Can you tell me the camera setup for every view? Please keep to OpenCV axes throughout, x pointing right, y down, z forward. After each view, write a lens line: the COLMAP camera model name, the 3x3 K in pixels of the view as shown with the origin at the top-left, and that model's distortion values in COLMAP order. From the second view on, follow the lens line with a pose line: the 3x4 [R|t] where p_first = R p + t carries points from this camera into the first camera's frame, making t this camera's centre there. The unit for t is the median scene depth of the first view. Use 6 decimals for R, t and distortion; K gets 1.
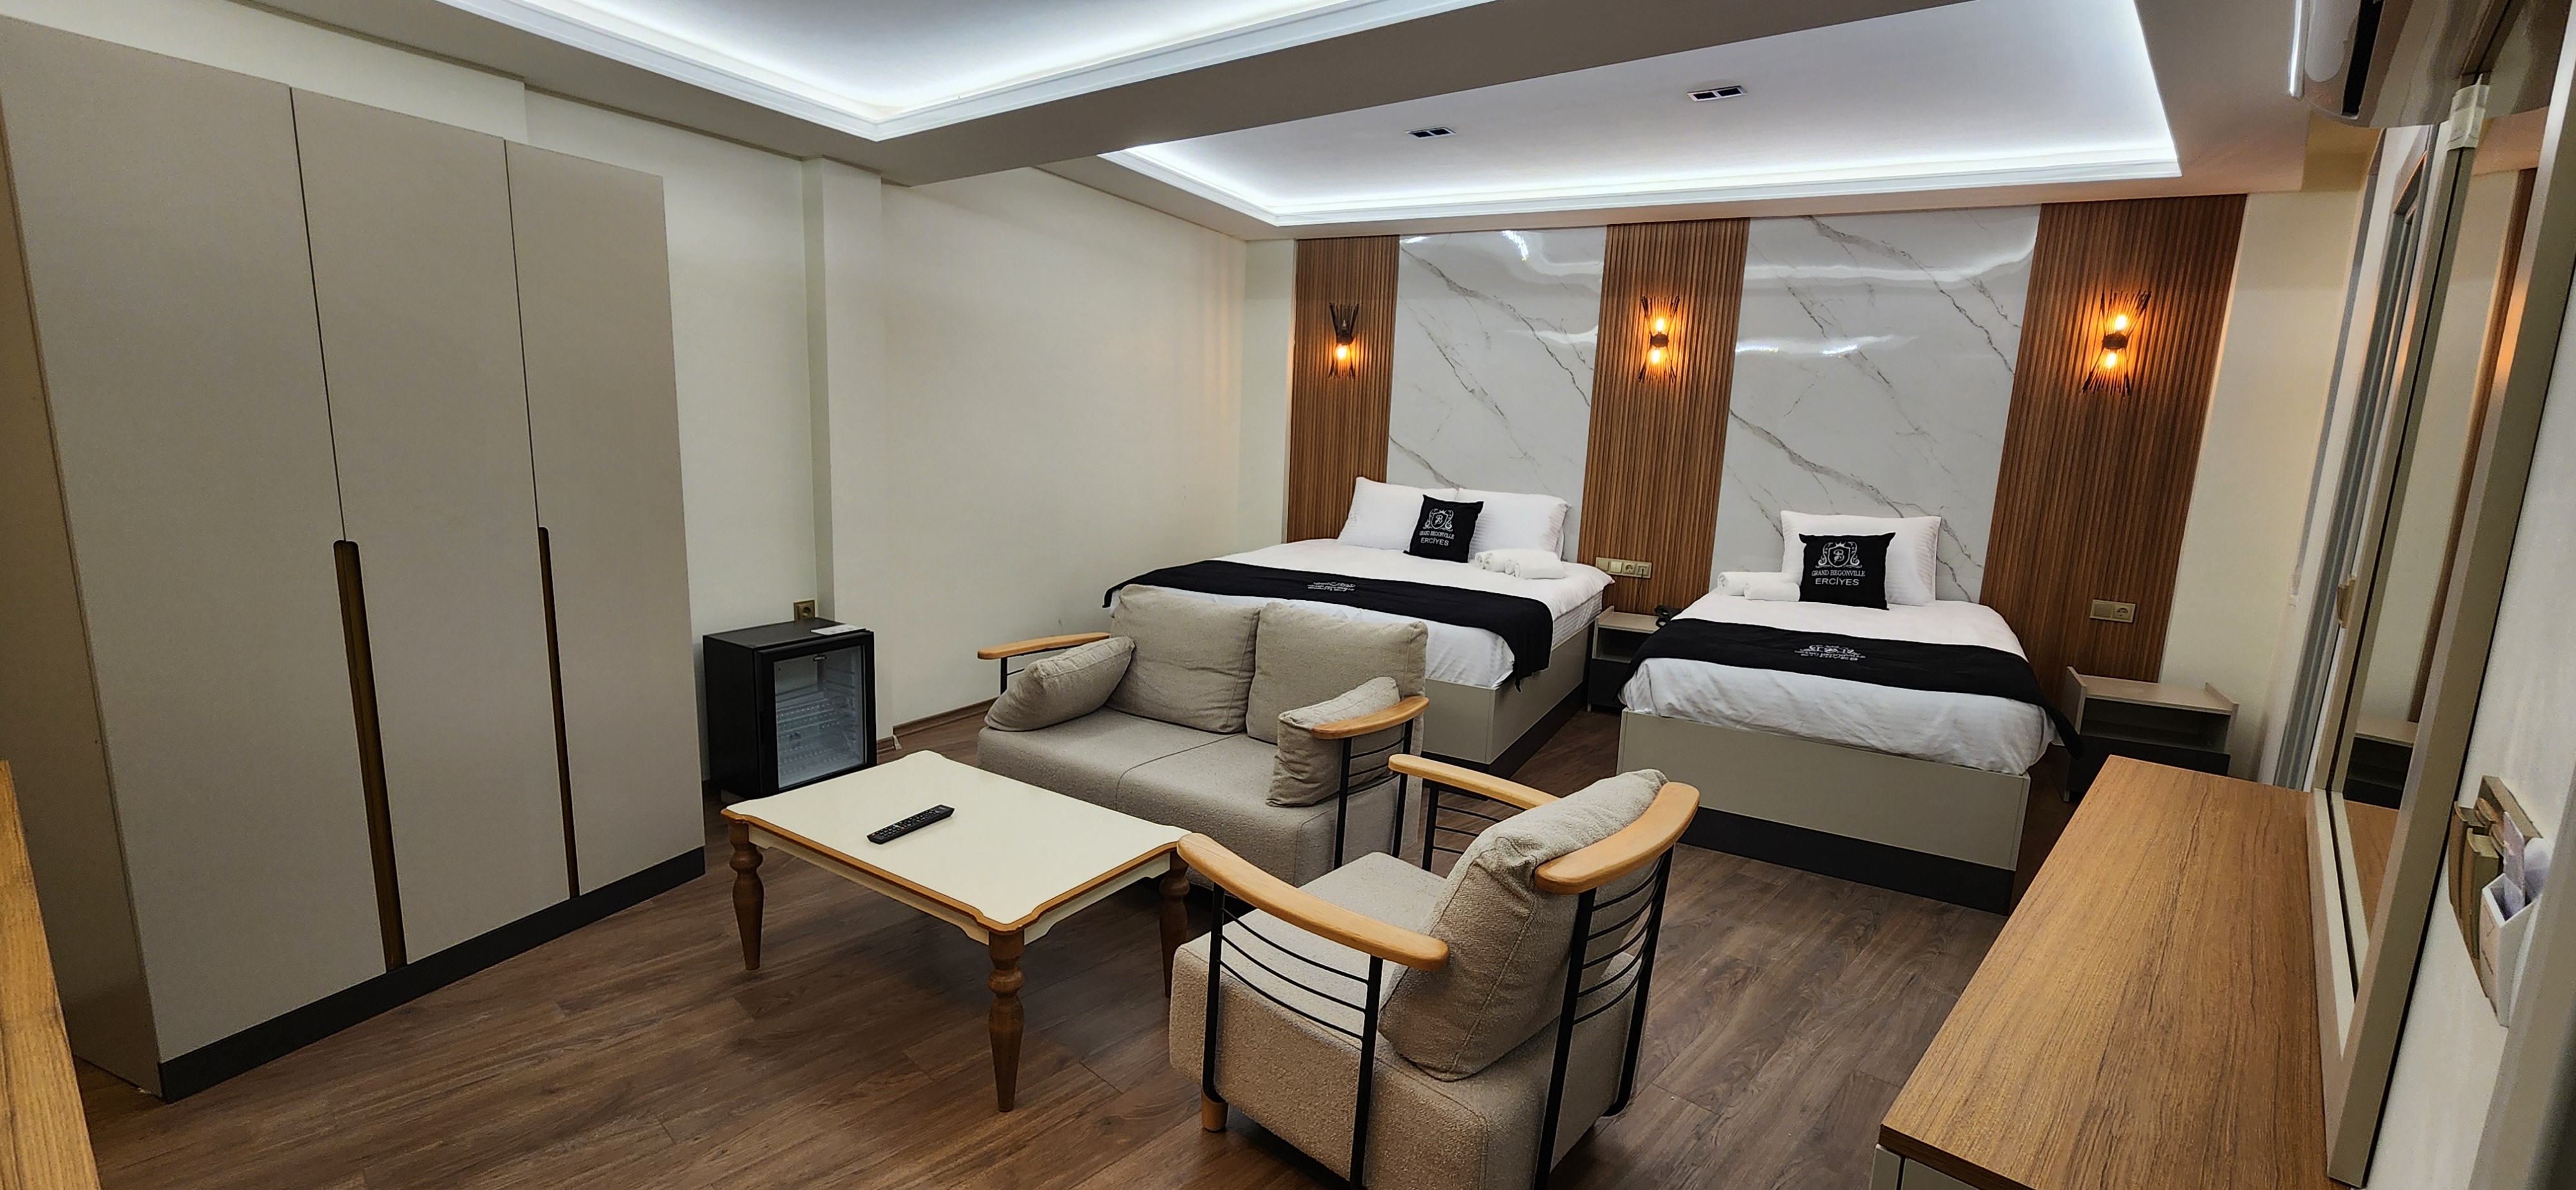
lens RADIAL K [[1019.2, 0, 1305.1], [0, 1019.2, 593.9], [0, 0, 1]] dist [-0.001789, -0.000343]
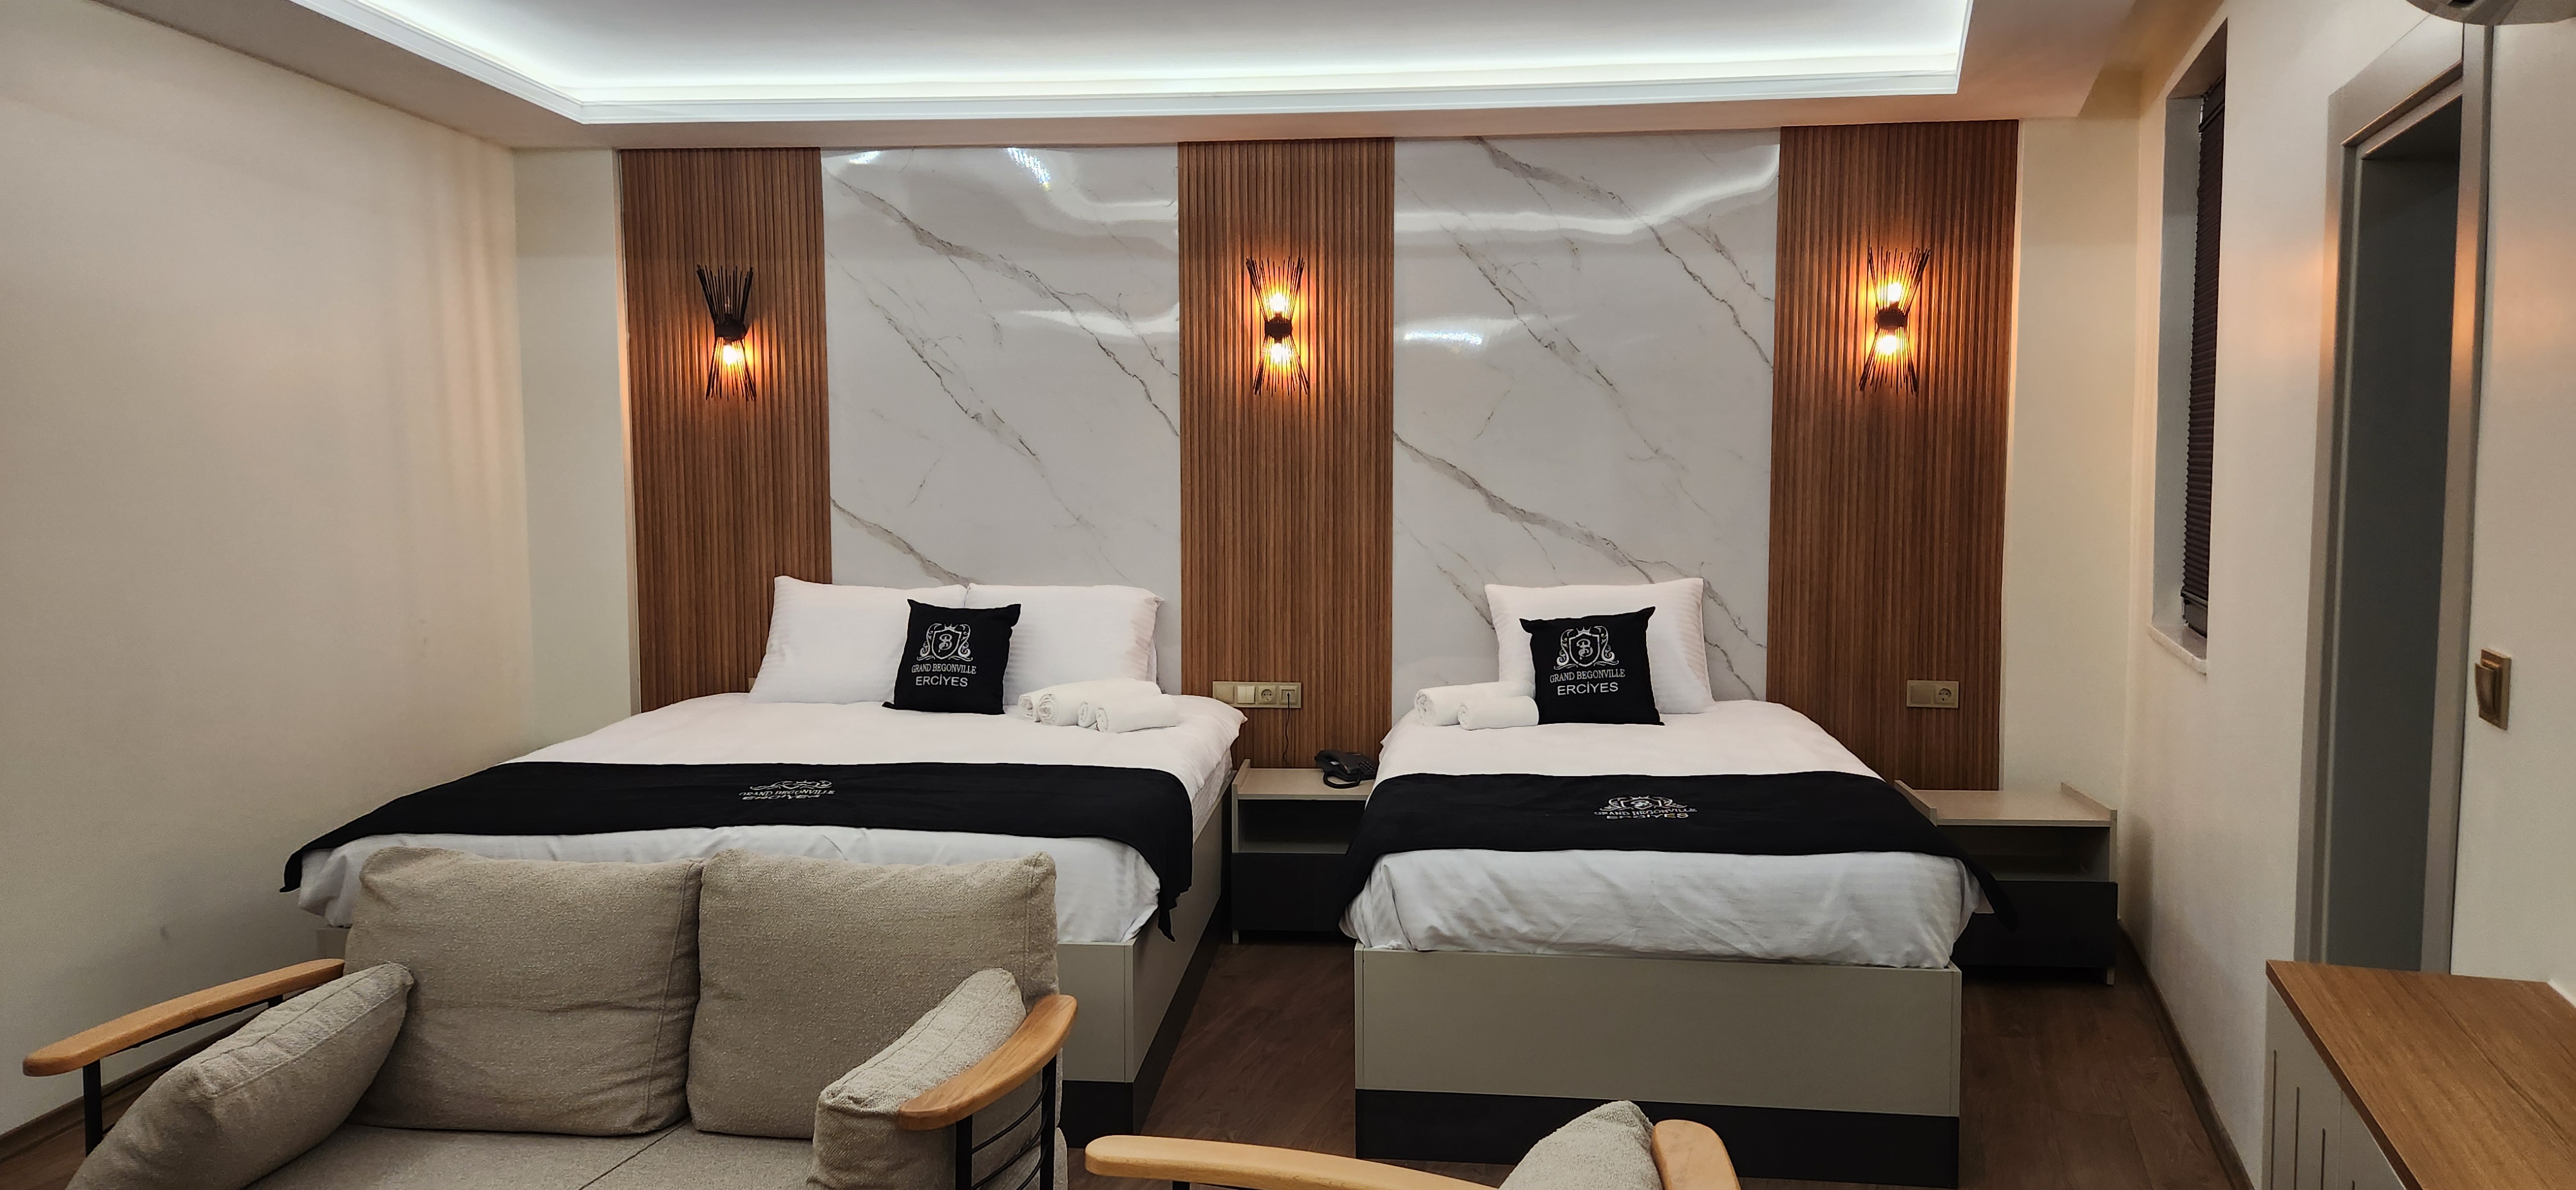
lens RADIAL K [[1669.1, 0, 1274.2], [0, 1669.1, 596.2], [0, 0, 1]] dist [0.078501, -0.075829]
pose [[0.921205, -0.074912, 0.381797, -0.070292], [0.106264, 0.992423, -0.061674, -0.027740], [-0.374284, 0.097386, 0.922186, 0.089651]]
